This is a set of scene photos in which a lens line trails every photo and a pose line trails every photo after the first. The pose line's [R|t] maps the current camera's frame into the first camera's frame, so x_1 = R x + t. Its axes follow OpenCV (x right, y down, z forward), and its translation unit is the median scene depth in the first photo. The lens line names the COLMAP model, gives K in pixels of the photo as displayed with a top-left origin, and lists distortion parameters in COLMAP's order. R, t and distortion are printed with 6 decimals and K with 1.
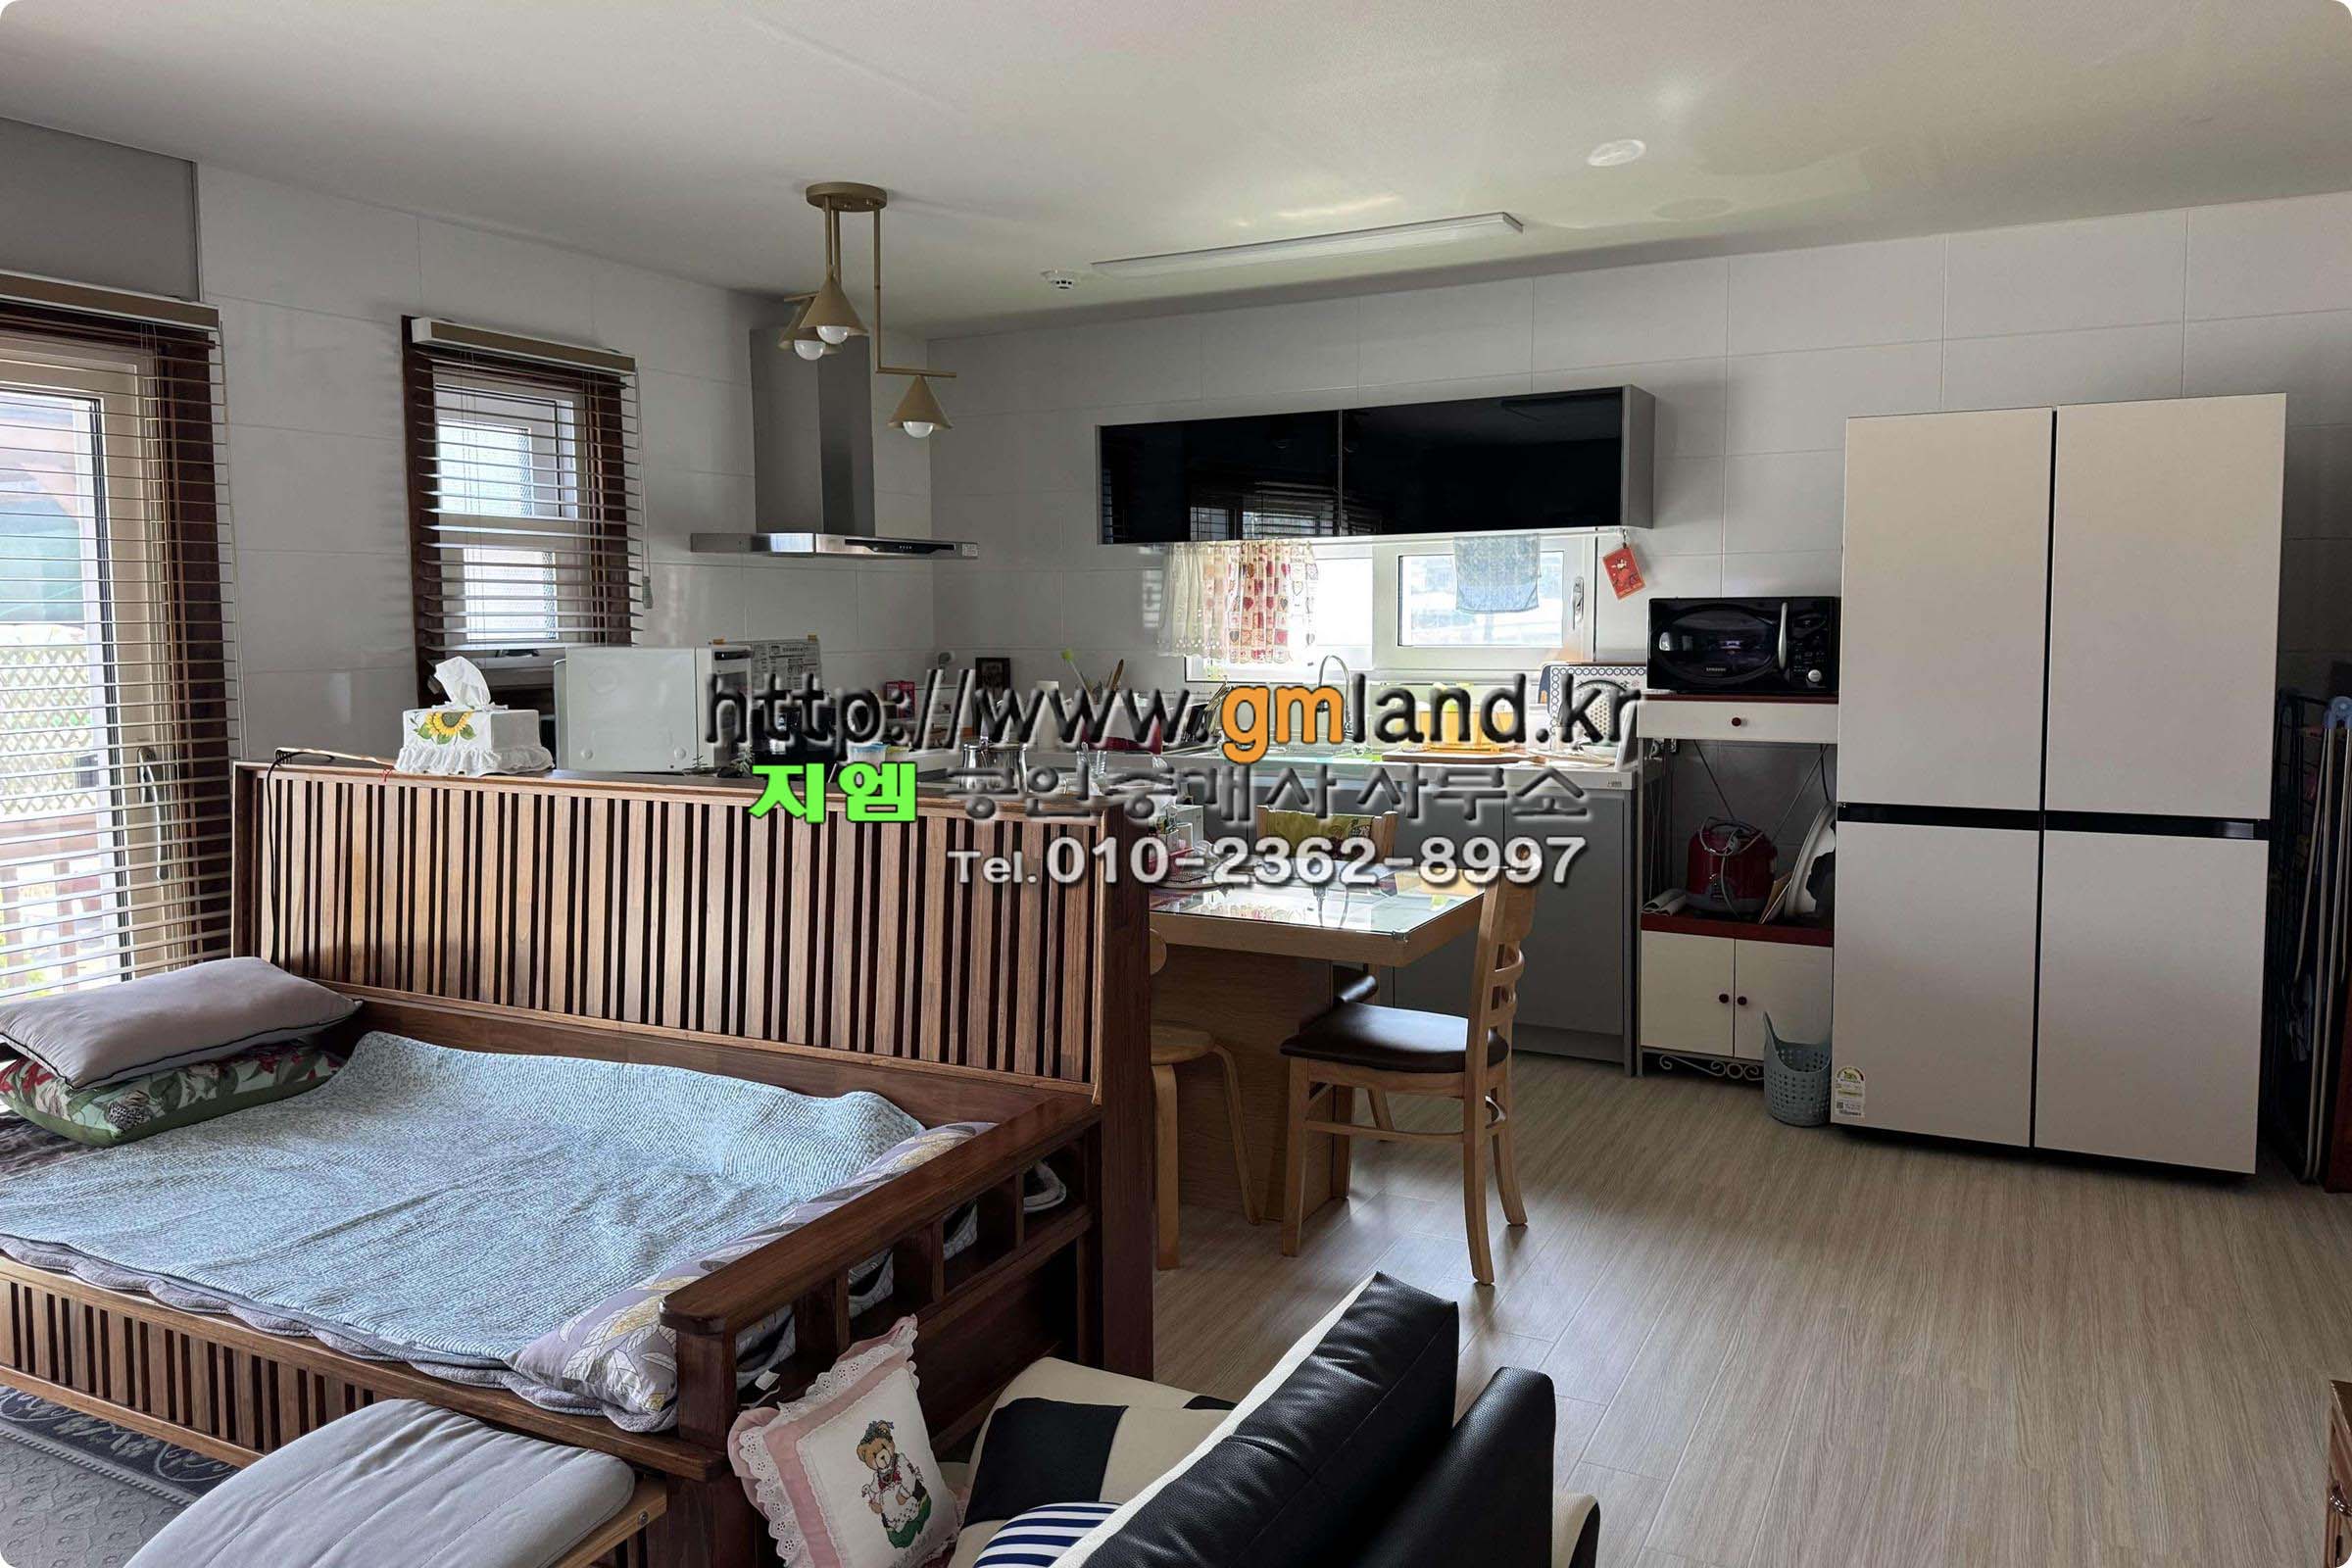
lens RADIAL K [[1622.2, 0, 1177.6], [0, 1622.2, 729.3], [0, 0, 1]] dist [0.004001, -0.024017]
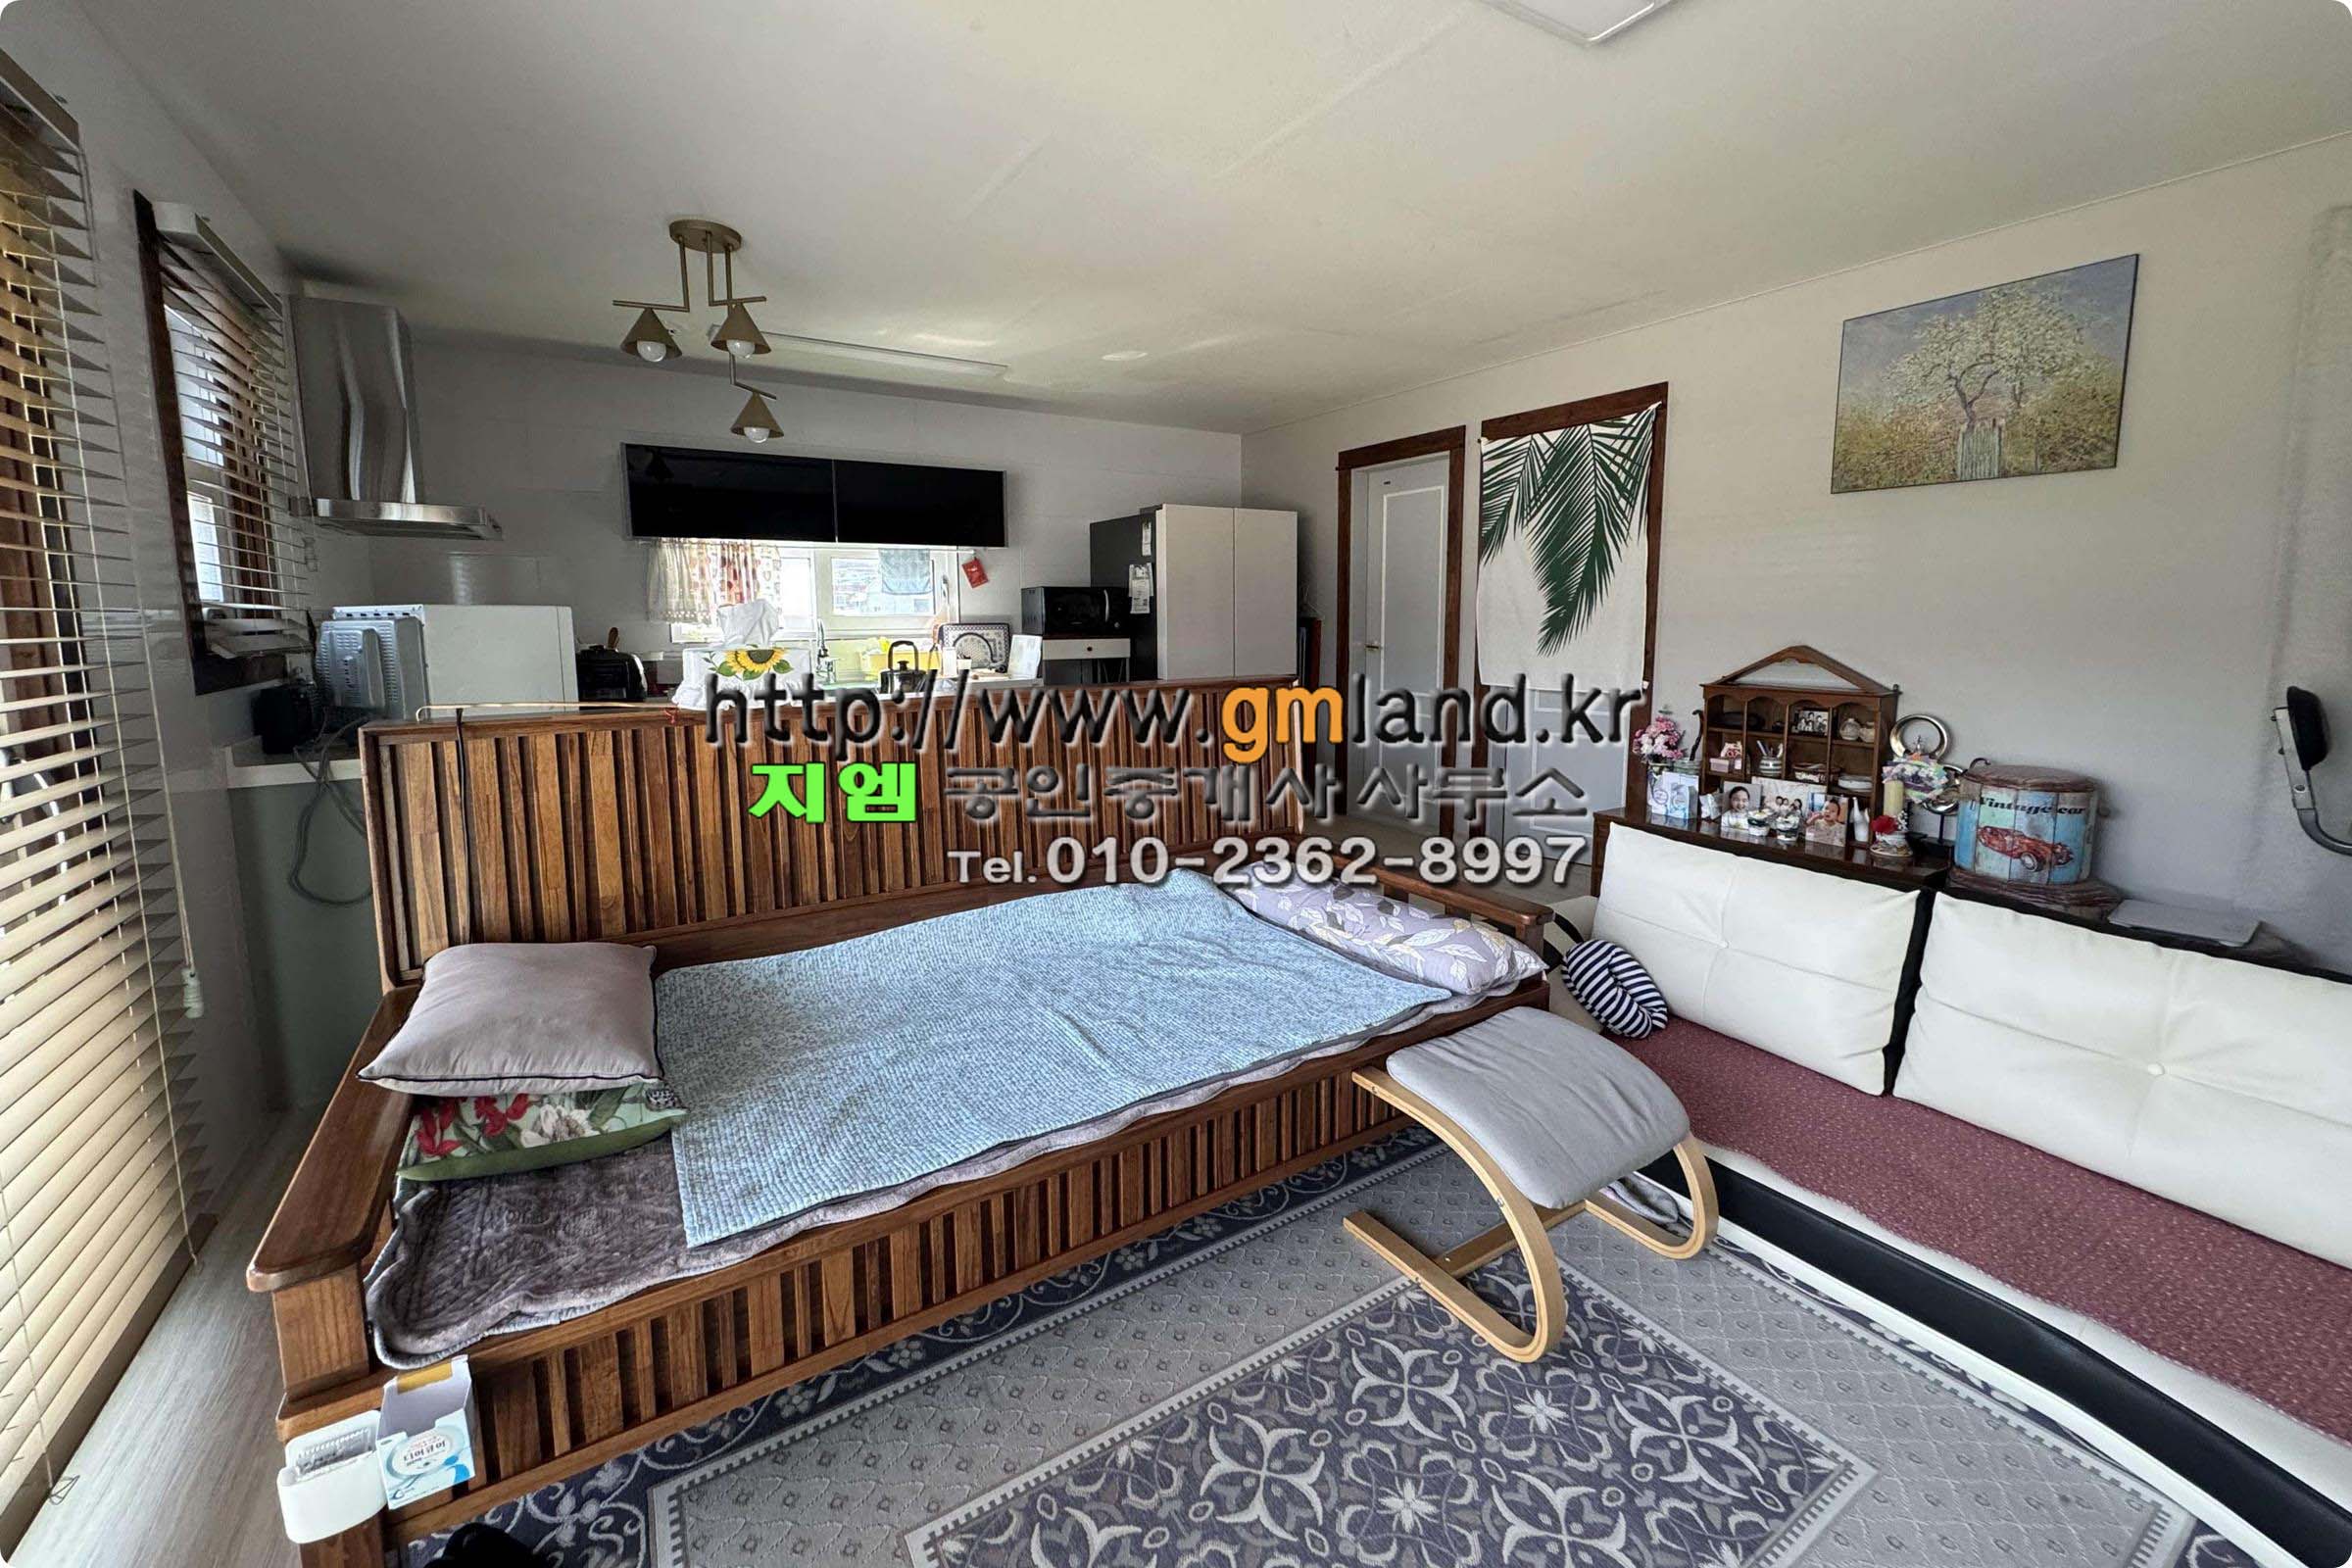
lens RADIAL K [[936.0, 0, 1174.2], [0, 936.0, 709.7], [0, 0, 1]] dist [-0.001493, -0.000347]
pose [[0.528060, -0.083228, 0.845118, -0.598905], [0.057635, 0.996404, 0.062115, 0.003633], [-0.847249, 0.015908, 0.530958, 0.307943]]
